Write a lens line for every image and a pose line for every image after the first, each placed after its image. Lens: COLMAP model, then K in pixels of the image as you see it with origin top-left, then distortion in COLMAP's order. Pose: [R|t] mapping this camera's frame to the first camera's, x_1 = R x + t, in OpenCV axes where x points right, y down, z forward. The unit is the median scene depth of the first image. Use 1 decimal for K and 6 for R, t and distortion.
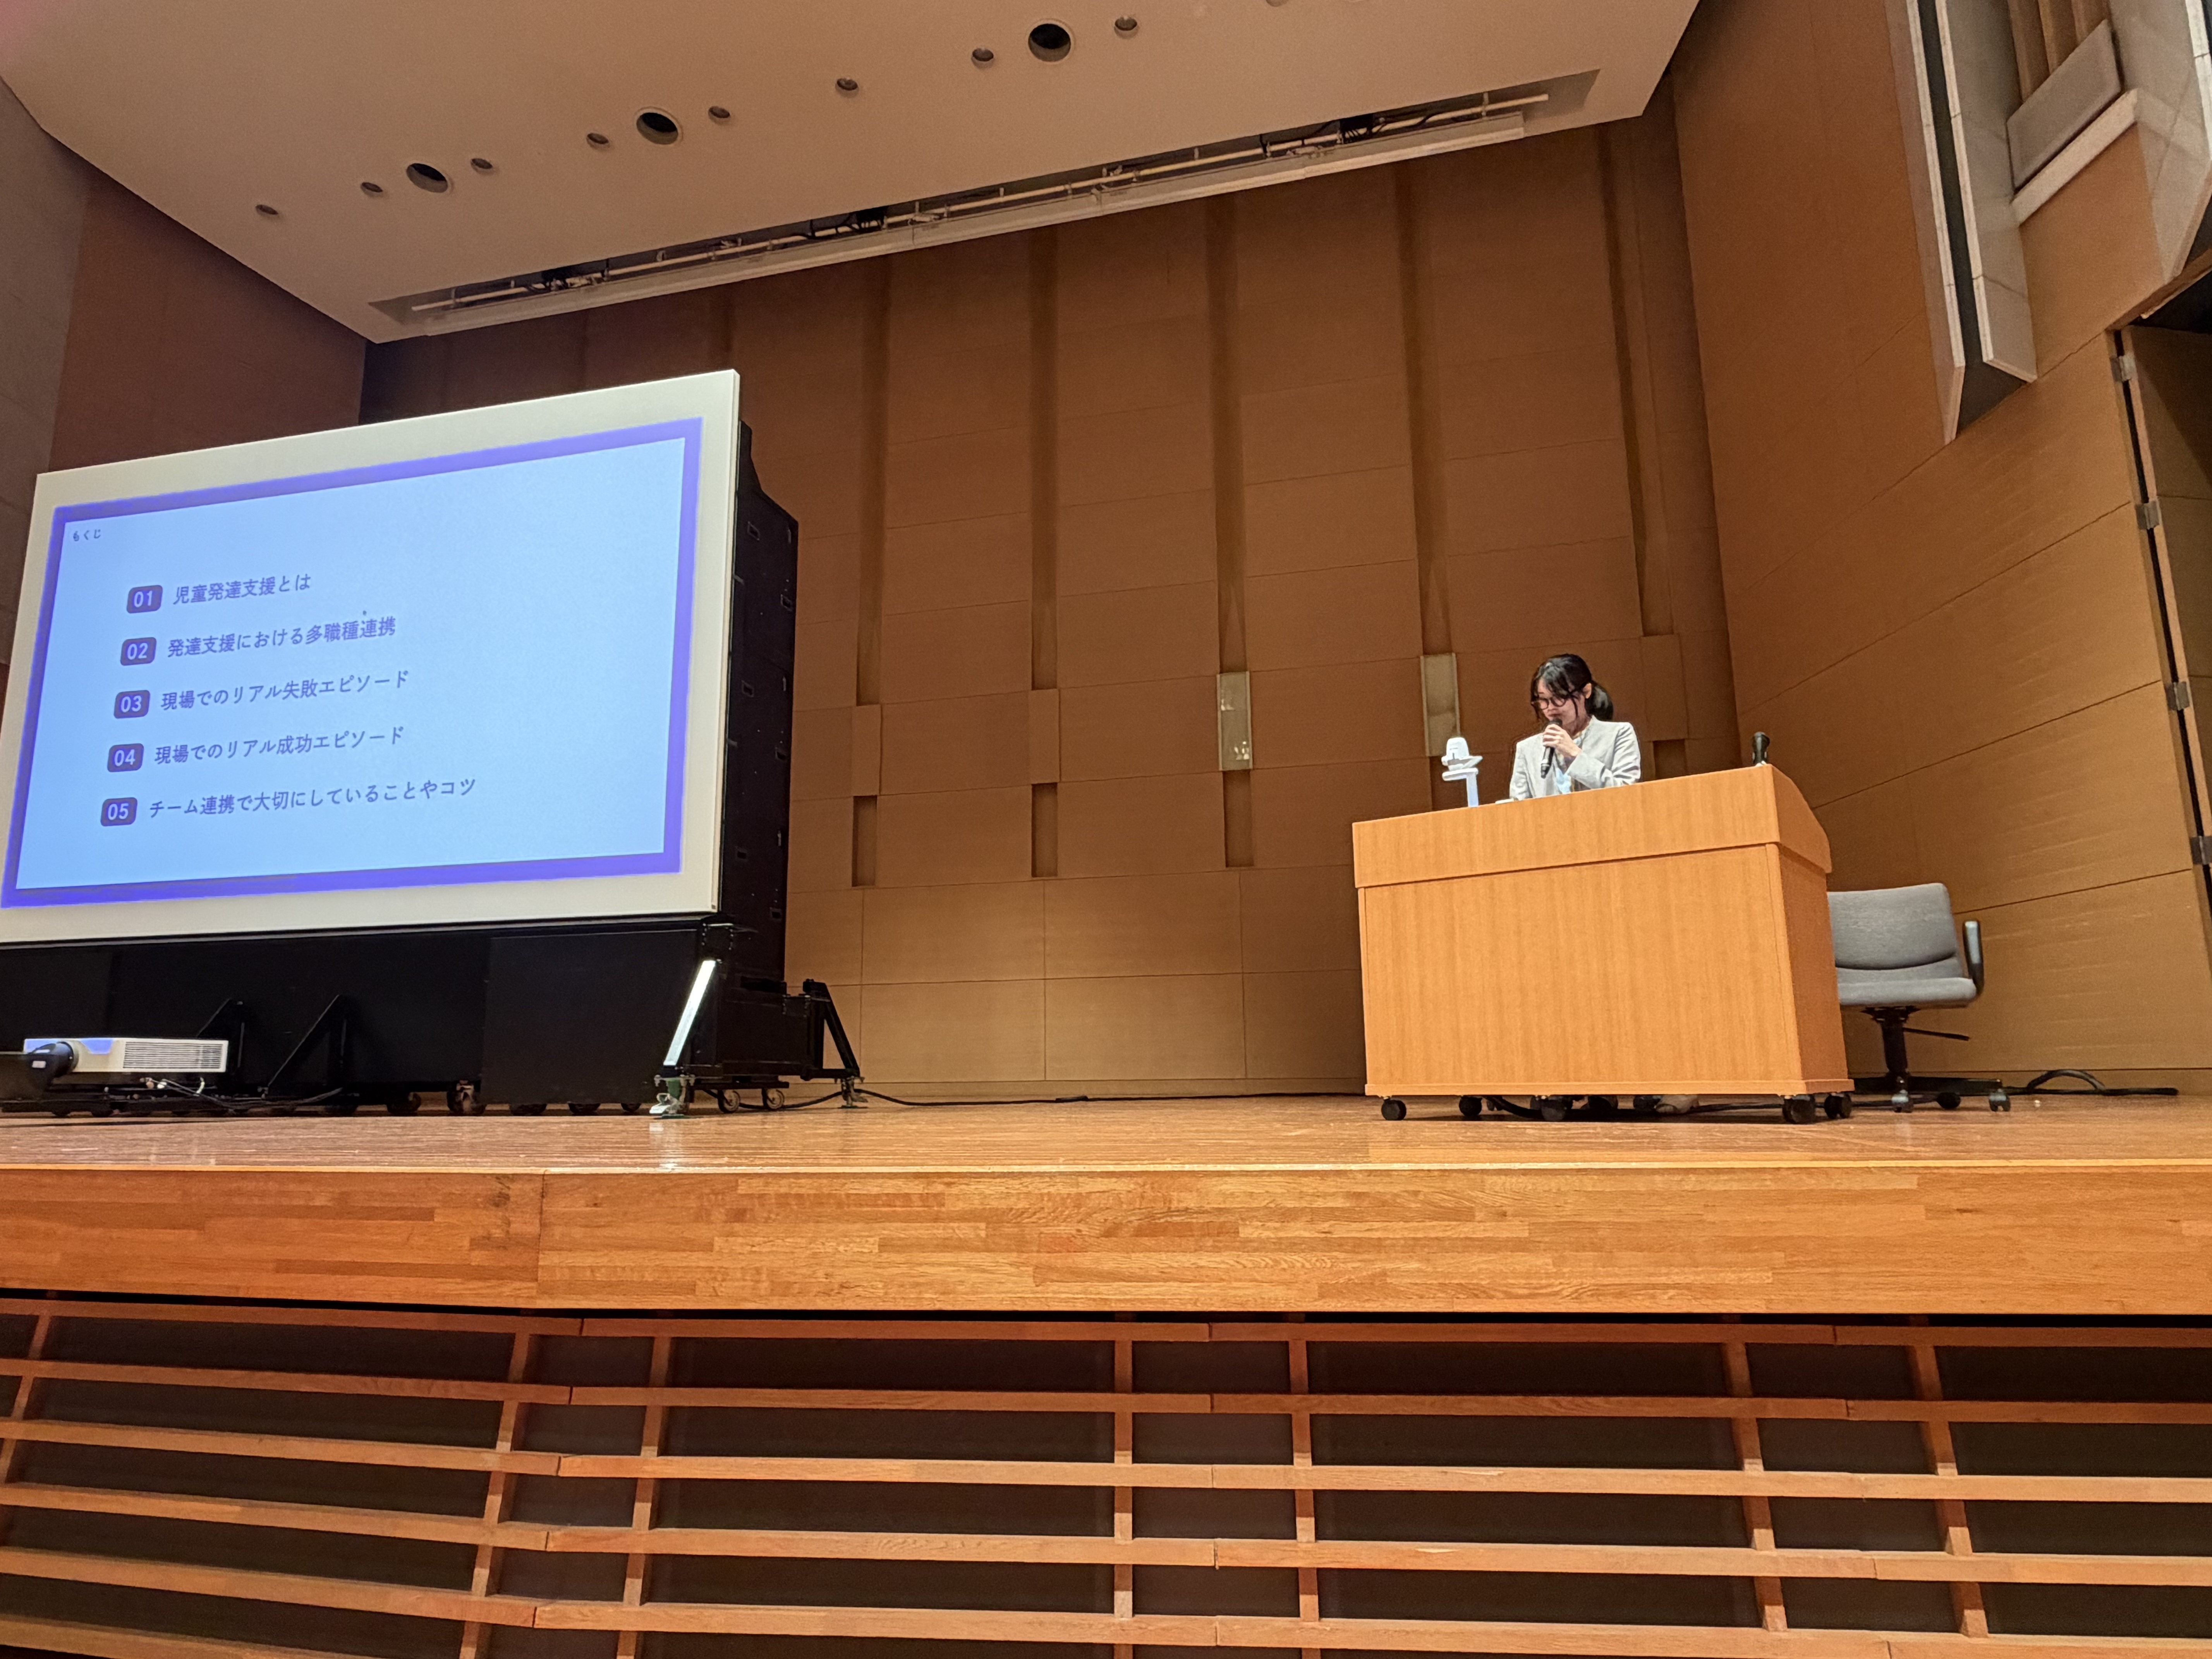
lens RADIAL K [[1326.0, 0, 1097.0], [0, 1326.0, 830.6], [0, 0, 1]] dist [-0.000658, 0.001338]
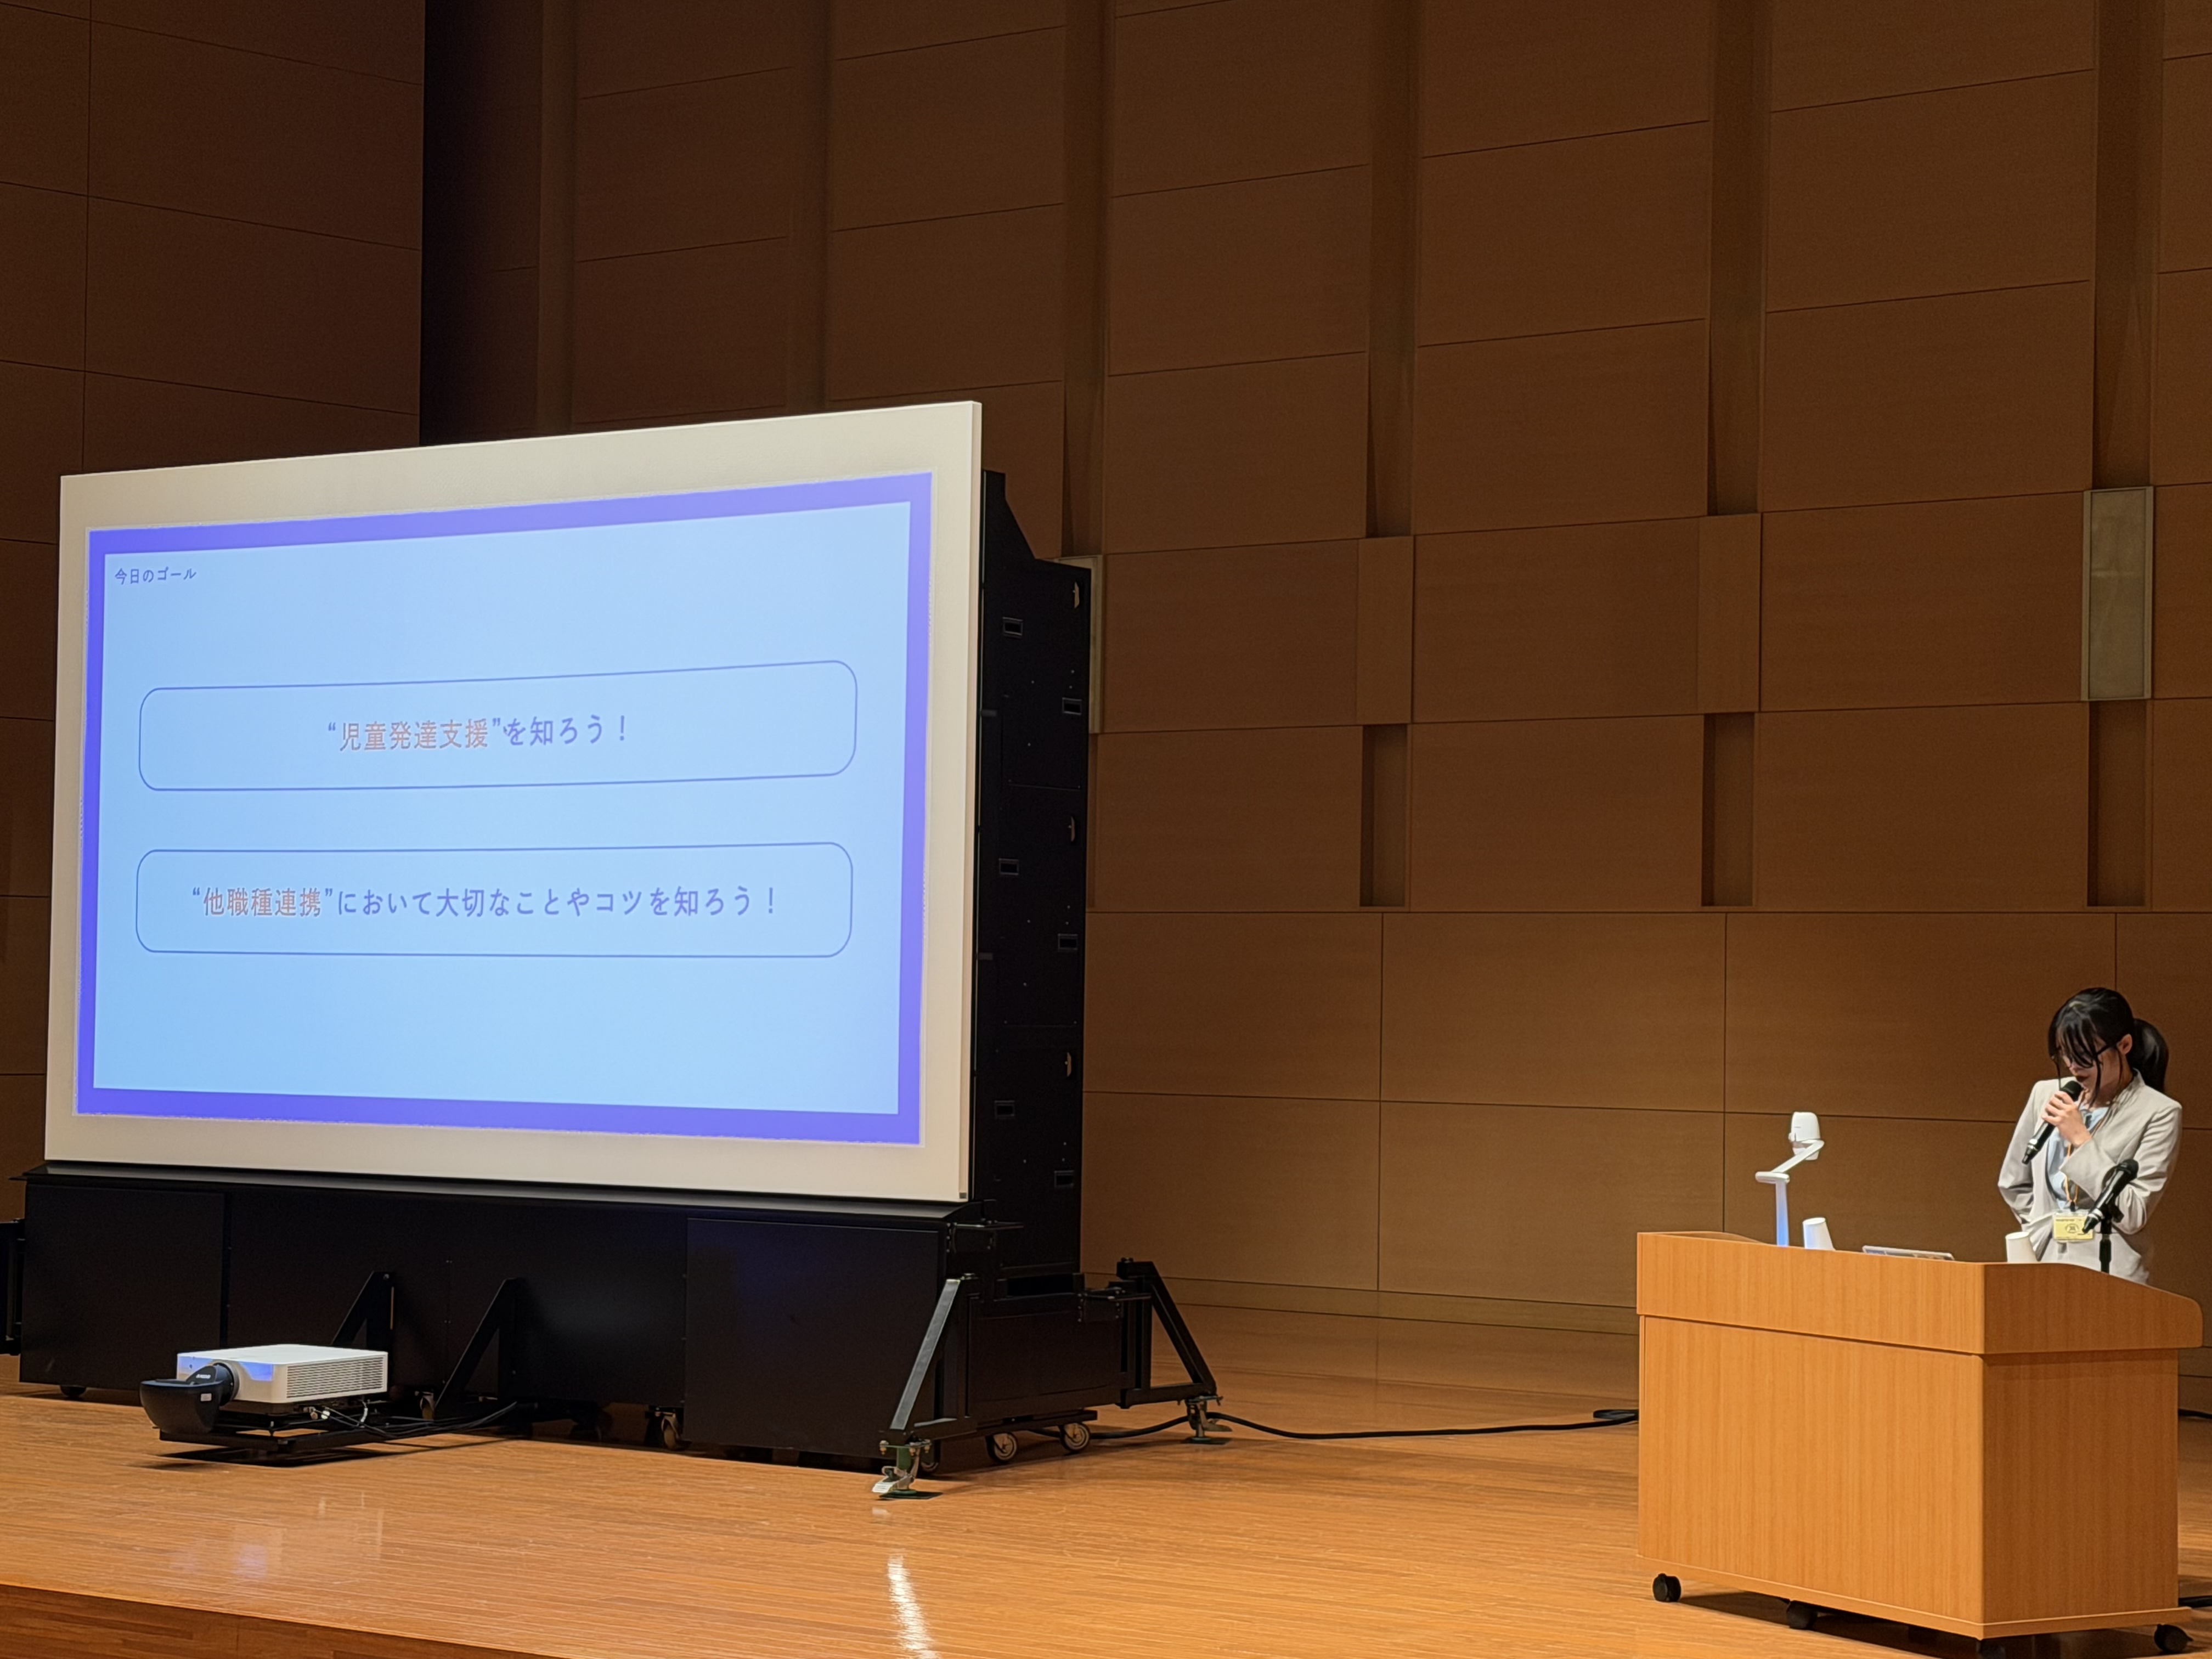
lens RADIAL K [[3913.1, 0, 1116.4], [0, 3913.1, 869.6], [0, 0, 1]] dist [0.117177, 0.031559]
pose [[0.943198, 0.013770, -0.331945, 0.552698], [0.035412, 0.989282, 0.141661, -0.463468], [0.330338, -0.145369, 0.932601, -1.047569]]
